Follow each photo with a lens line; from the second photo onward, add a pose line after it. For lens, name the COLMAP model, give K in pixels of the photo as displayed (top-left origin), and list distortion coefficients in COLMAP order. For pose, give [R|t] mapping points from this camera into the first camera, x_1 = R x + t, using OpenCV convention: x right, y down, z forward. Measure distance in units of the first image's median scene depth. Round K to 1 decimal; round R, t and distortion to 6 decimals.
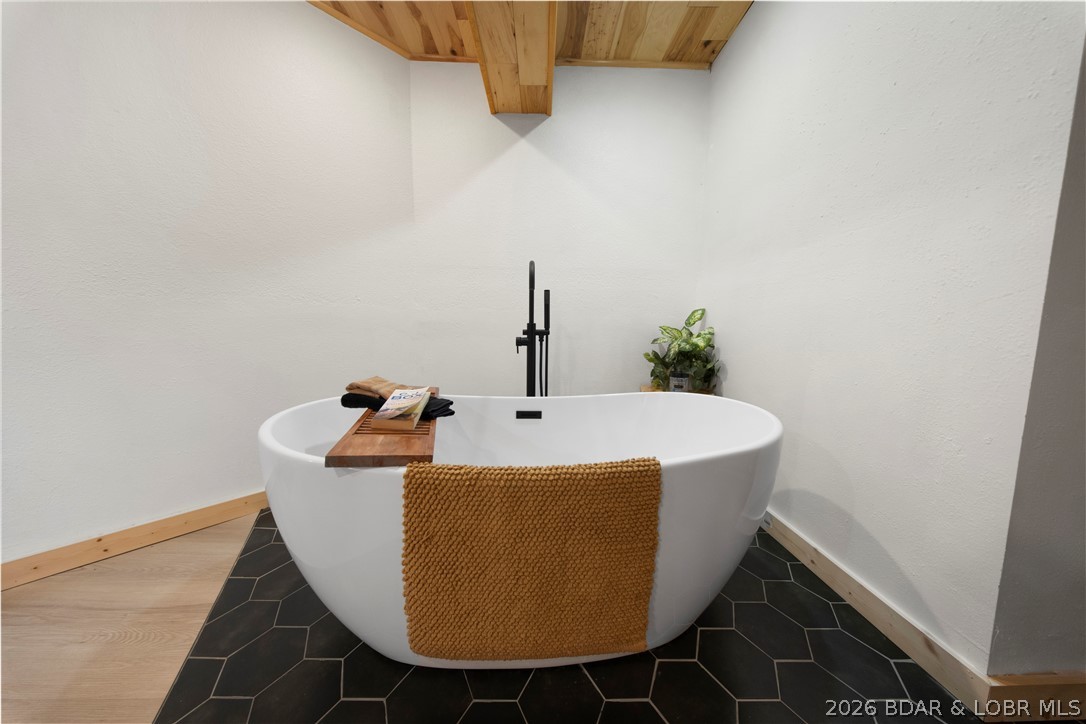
lens RADIAL K [[315.4, 0, 543.0], [0, 315.4, 362.0], [0, 0, 1]] dist [0.000188, -0.000002]
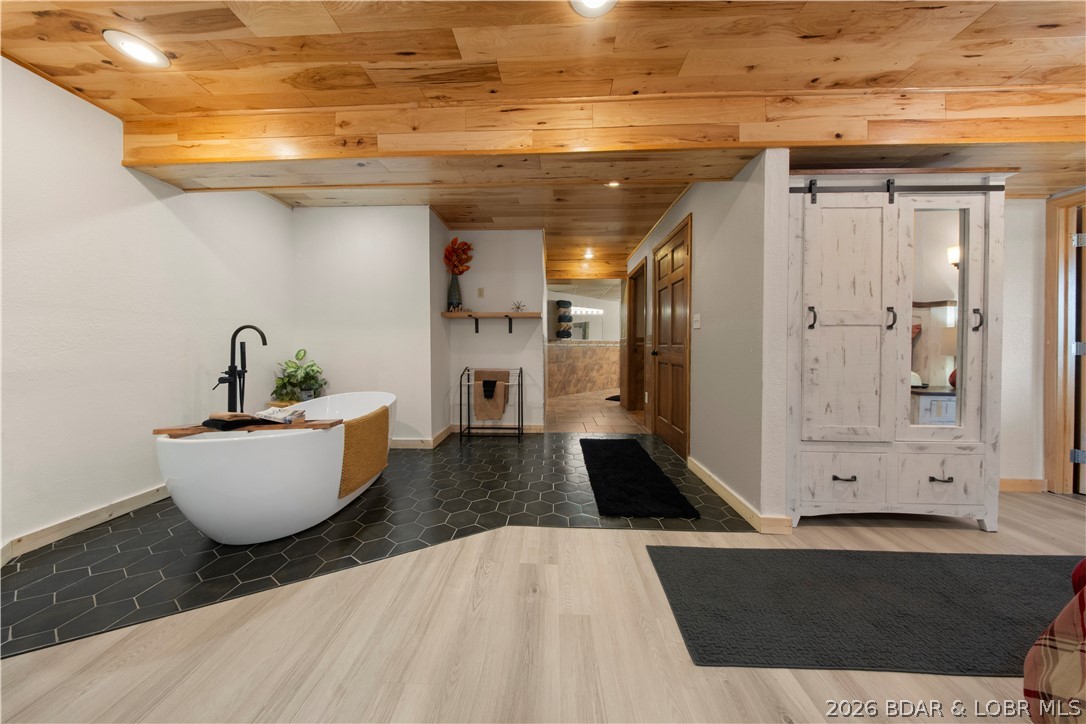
lens RADIAL K [[323.7, 0, 541.3], [0, 323.7, 346.5], [0, 0, 1]] dist [-0.000052, 0.000008]
pose [[0.053005, -0.011789, 0.998525, -1.355983], [0.105984, 0.994349, 0.006113, -0.072451], [-0.992954, 0.105503, 0.053955, -0.410277]]
